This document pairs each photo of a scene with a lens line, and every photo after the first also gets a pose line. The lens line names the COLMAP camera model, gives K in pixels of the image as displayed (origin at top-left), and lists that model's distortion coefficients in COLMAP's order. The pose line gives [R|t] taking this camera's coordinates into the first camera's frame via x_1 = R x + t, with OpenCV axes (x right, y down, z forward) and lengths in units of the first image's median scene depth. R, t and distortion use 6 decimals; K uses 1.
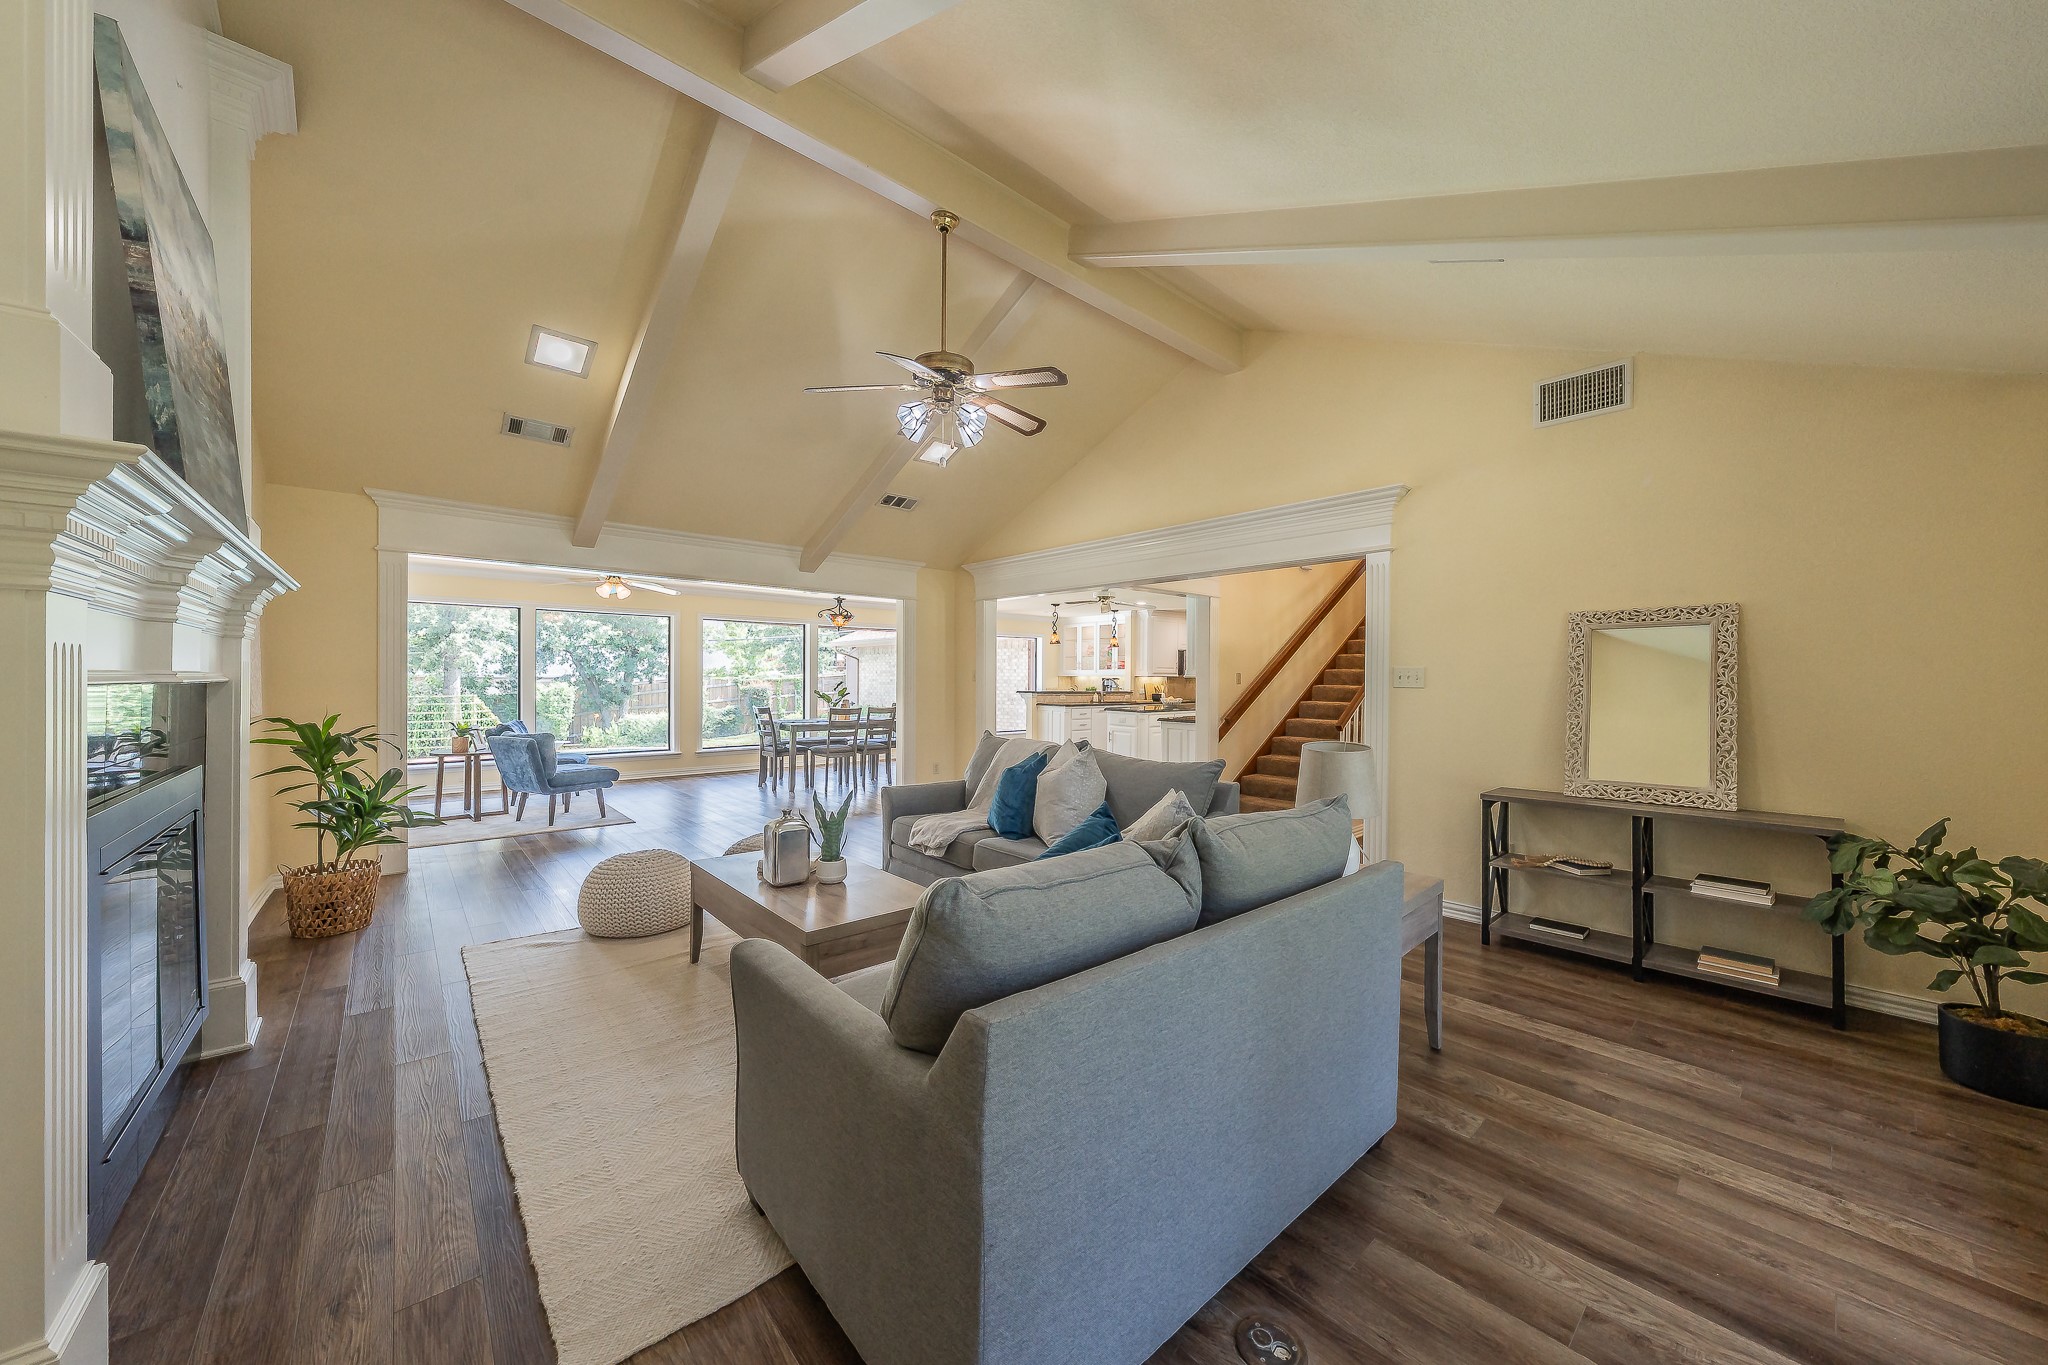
lens RADIAL K [[717.8, 0, 1024.0], [0, 717.8, 682.5], [0, 0, 1]] dist [0.000231, 0.000026]
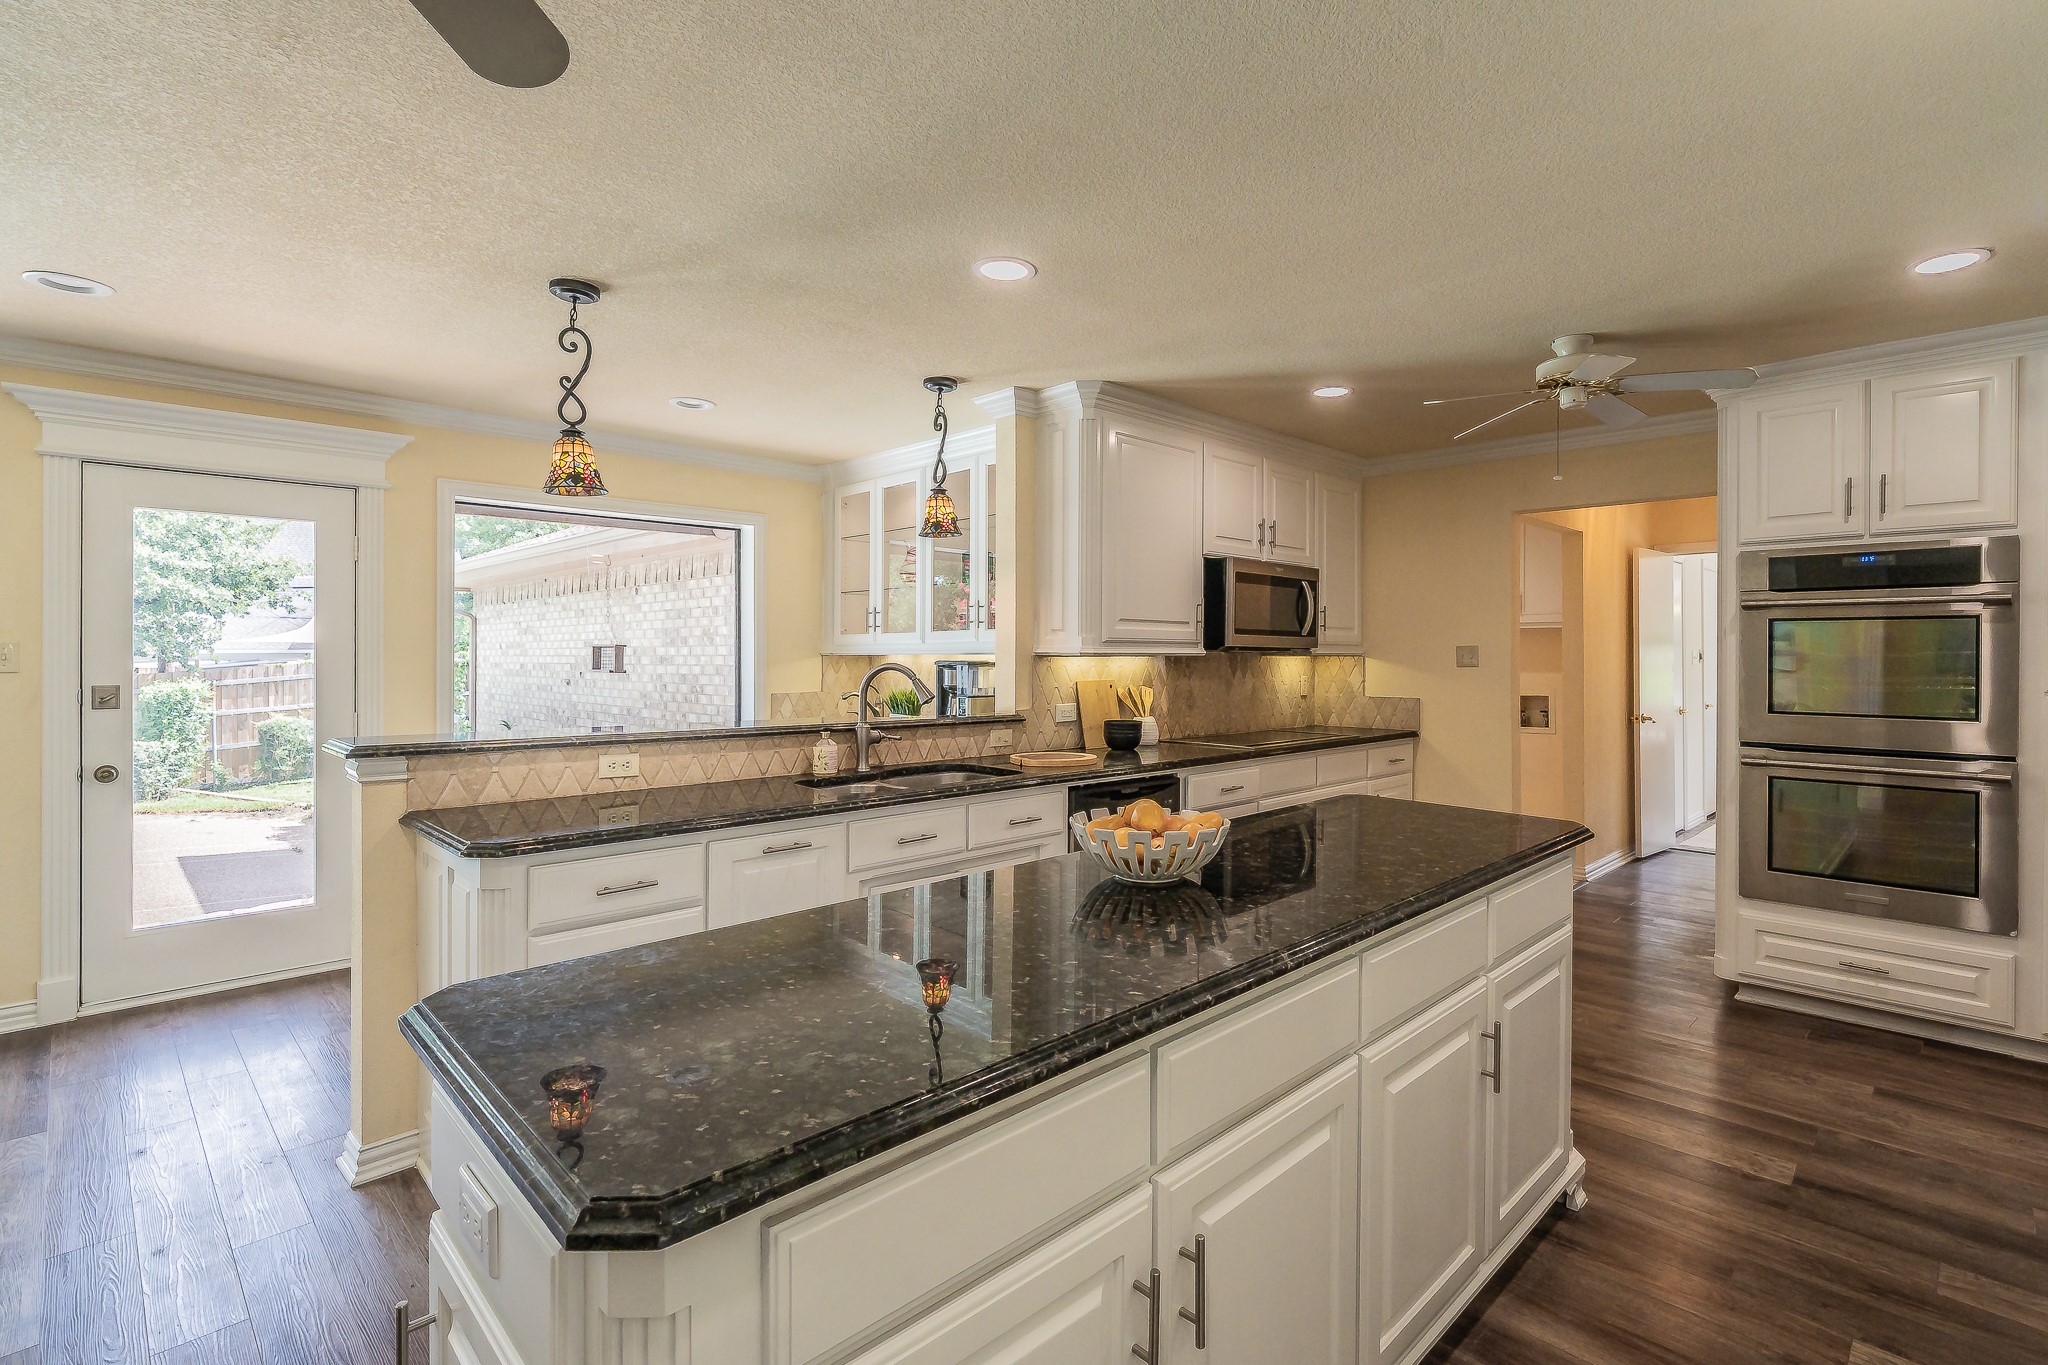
lens RADIAL K [[956.5, 0, 1084.0], [0, 956.5, 660.3], [0, 0, 1]] dist [0.002464, 0.000229]
pose [[0.994401, -0.006118, 0.105494, 0.123860], [0.006337, 0.999978, -0.001739, -0.005067], [-0.105481, 0.002398, 0.994418, 0.608597]]
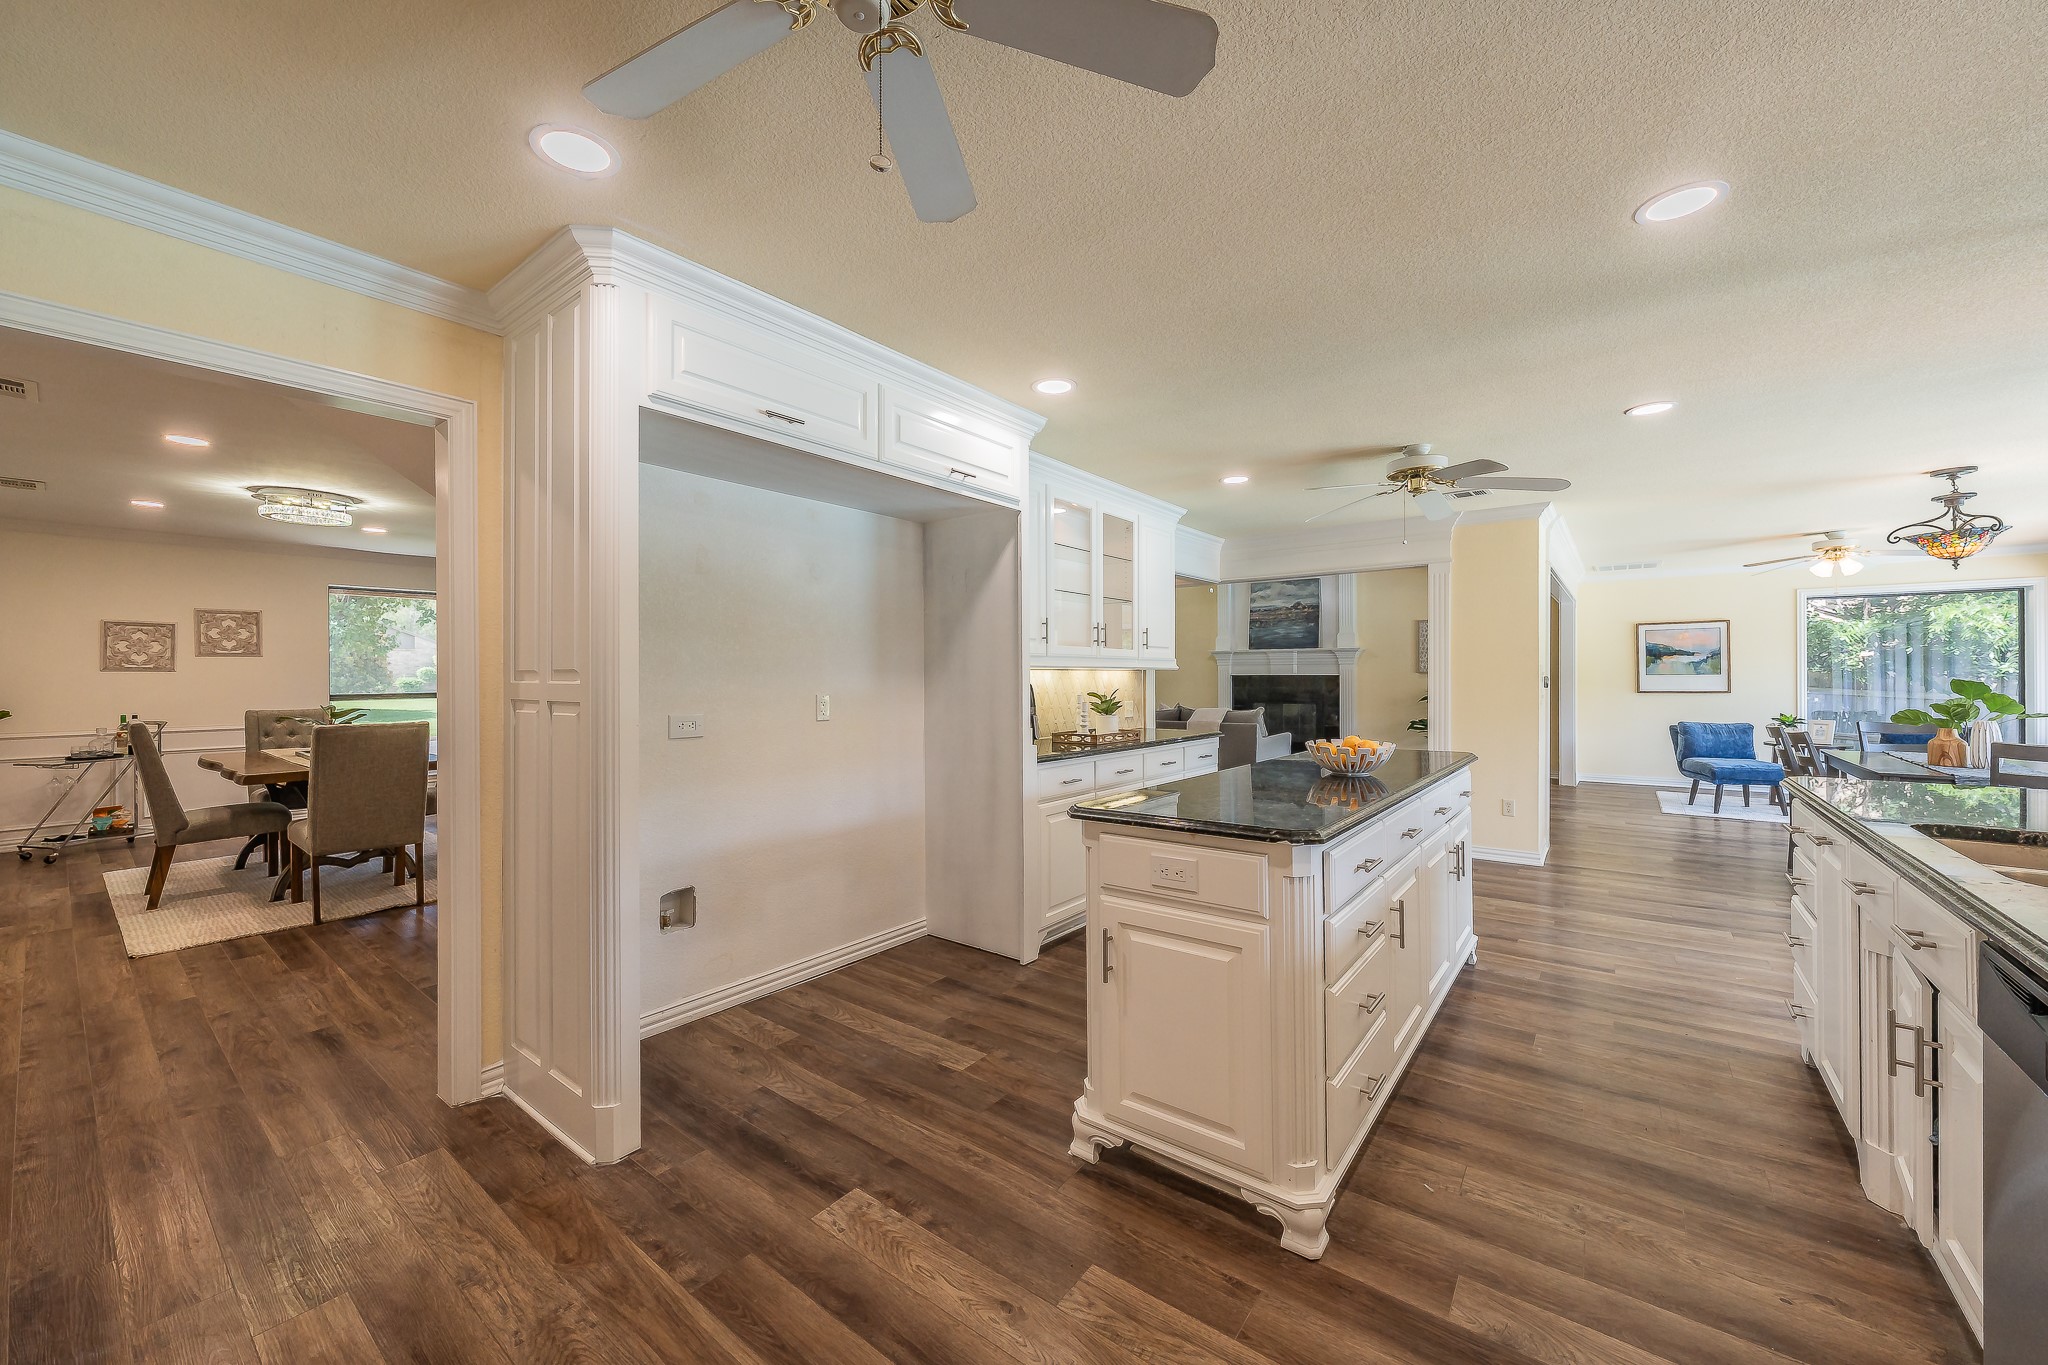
lens RADIAL K [[771.2, 0, 1026.3], [0, 771.2, 674.2], [0, 0, 1]] dist [0.002099, 0.000162]
pose [[-0.976152, -0.003788, -0.217055, 0.287648], [-0.004854, 0.999979, 0.004375, -0.001842], [0.217034, 0.005324, -0.976150, 0.947134]]
